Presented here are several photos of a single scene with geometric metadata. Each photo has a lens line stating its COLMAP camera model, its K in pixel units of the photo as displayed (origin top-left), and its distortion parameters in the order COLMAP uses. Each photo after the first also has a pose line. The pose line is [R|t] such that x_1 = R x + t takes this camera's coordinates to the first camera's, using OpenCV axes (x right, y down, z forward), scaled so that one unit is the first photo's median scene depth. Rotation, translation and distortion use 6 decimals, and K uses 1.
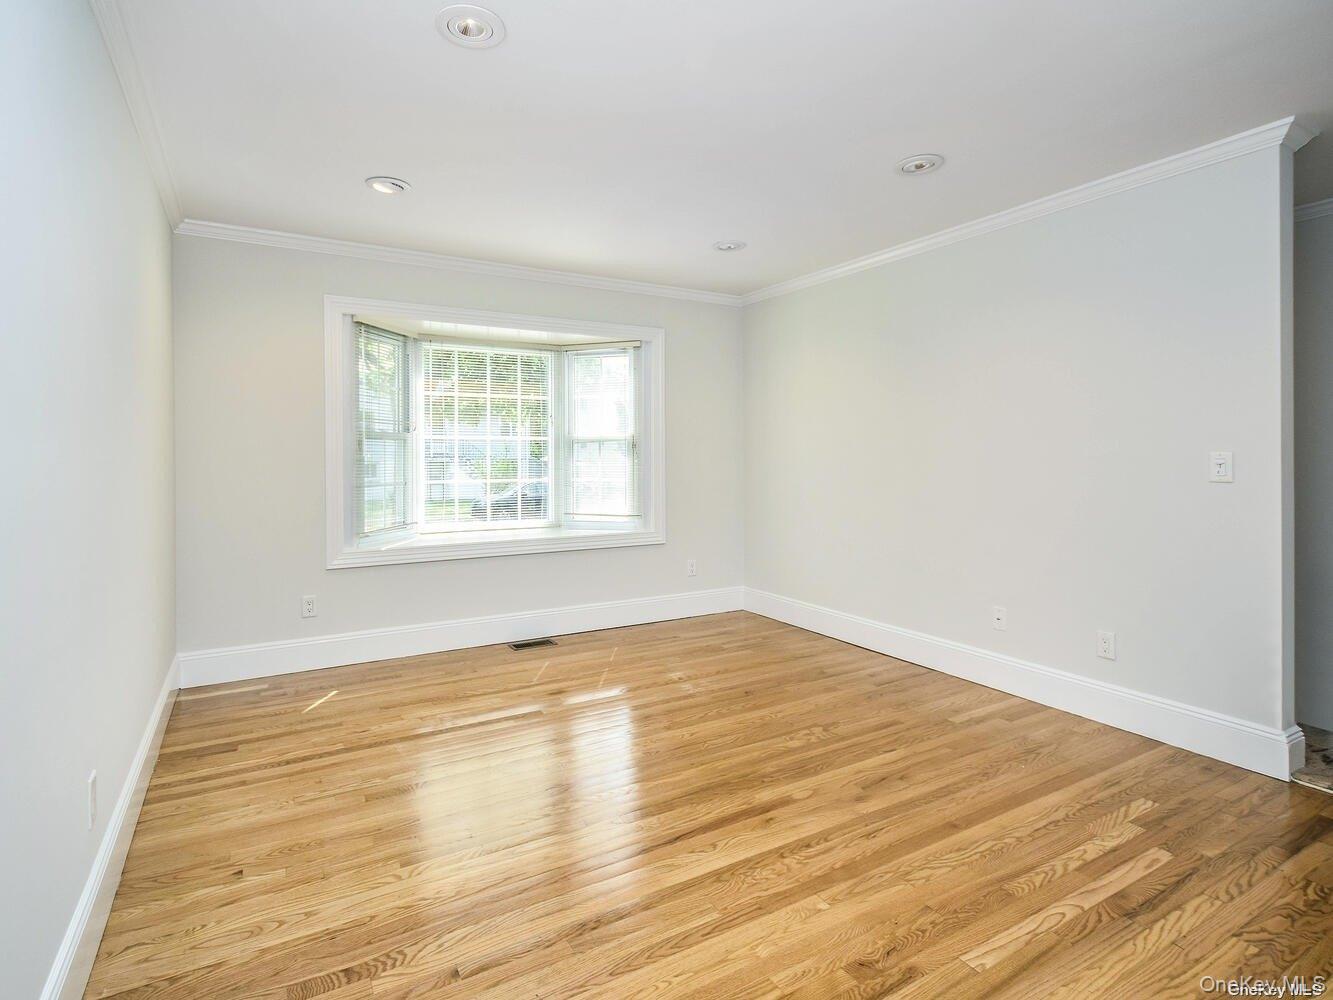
lens RADIAL K [[667.9, 0, 623.3], [0, 667.9, 462.4], [0, 0, 1]] dist [0.003171, -0.001060]
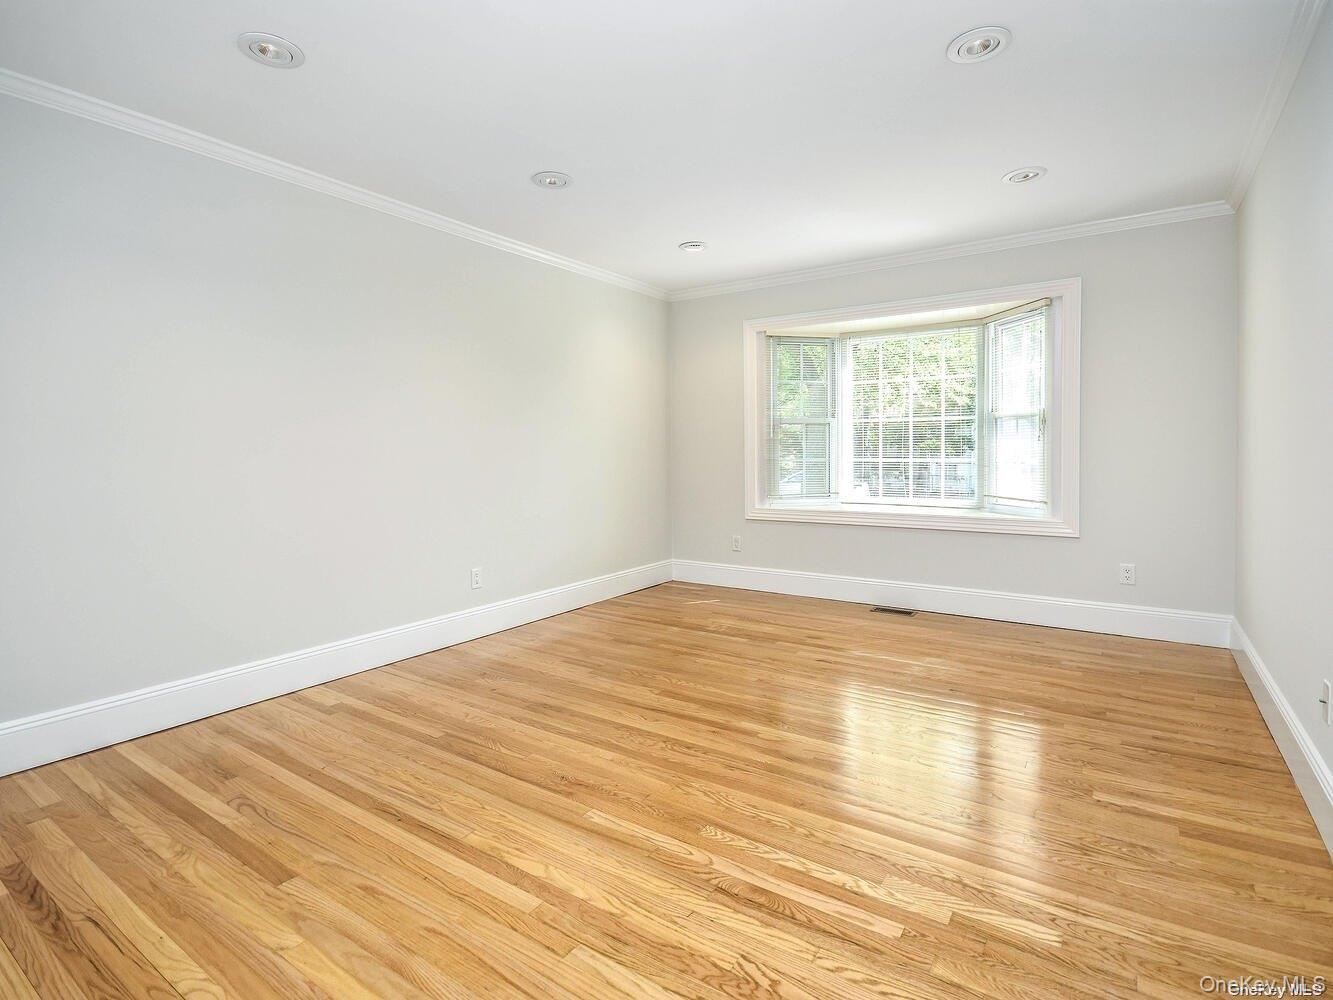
lens RADIAL K [[667.9, 0, 685.1], [0, 667.9, 466.2], [0, 0, 1]] dist [0.003171, -0.001060]
pose [[0.474297, 0.019422, -0.880151, 1.059466], [-0.002147, 0.999779, 0.020904, 0.032234], [0.880362, -0.008025, 0.474234, 0.340910]]
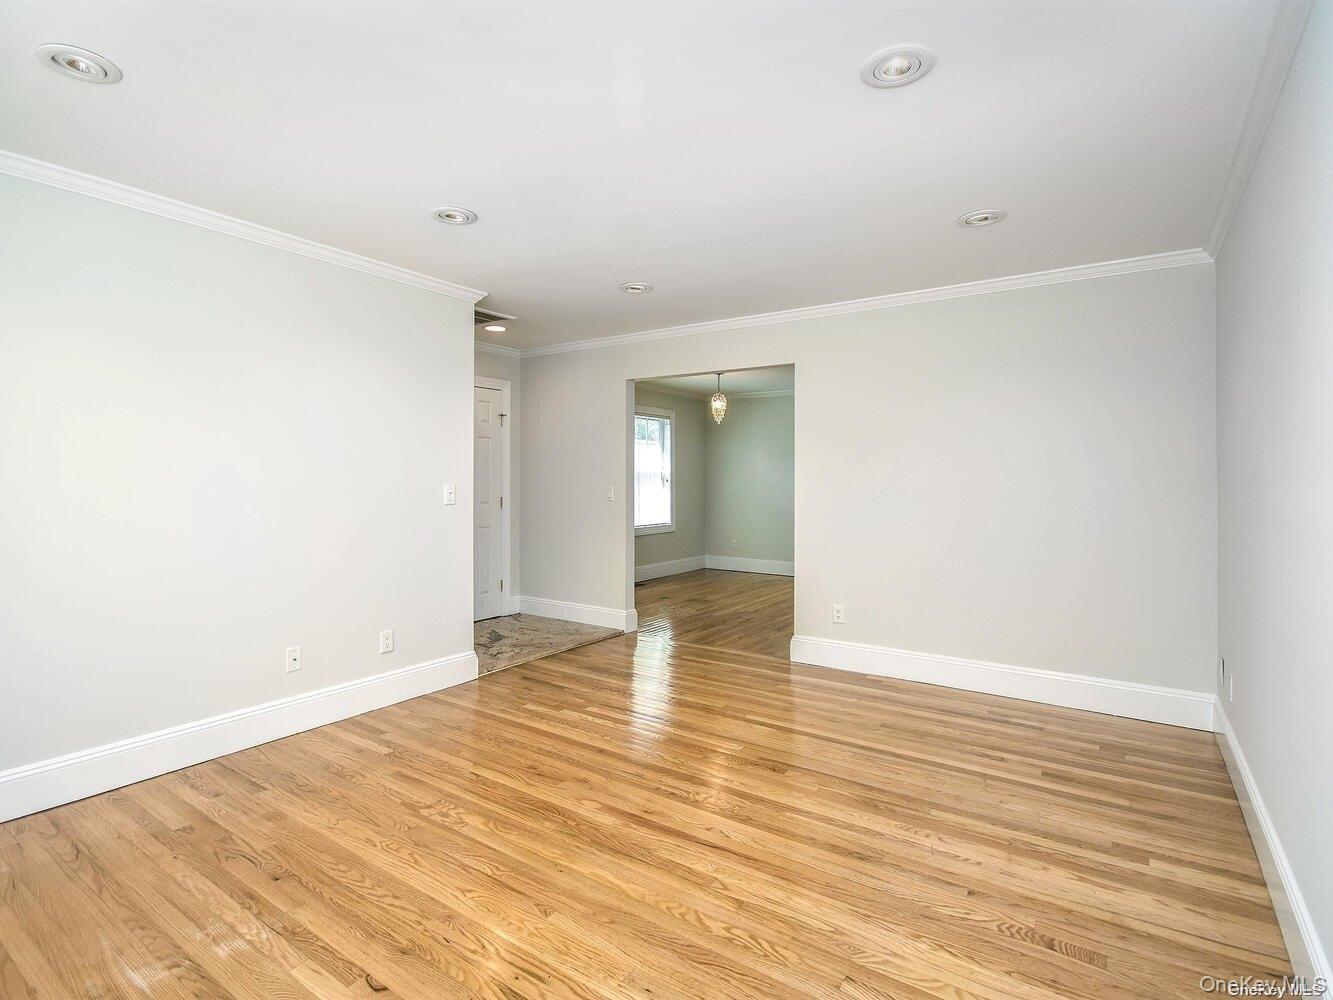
lens RADIAL K [[667.9, 0, 664.6], [0, 667.9, 489.7], [0, 0, 1]] dist [0.003171, -0.001060]
pose [[-0.449815, -0.013031, 0.893027, -0.679726], [0.004819, 0.999844, 0.017017, -0.023705], [-0.893109, 0.011958, -0.449682, 1.264901]]
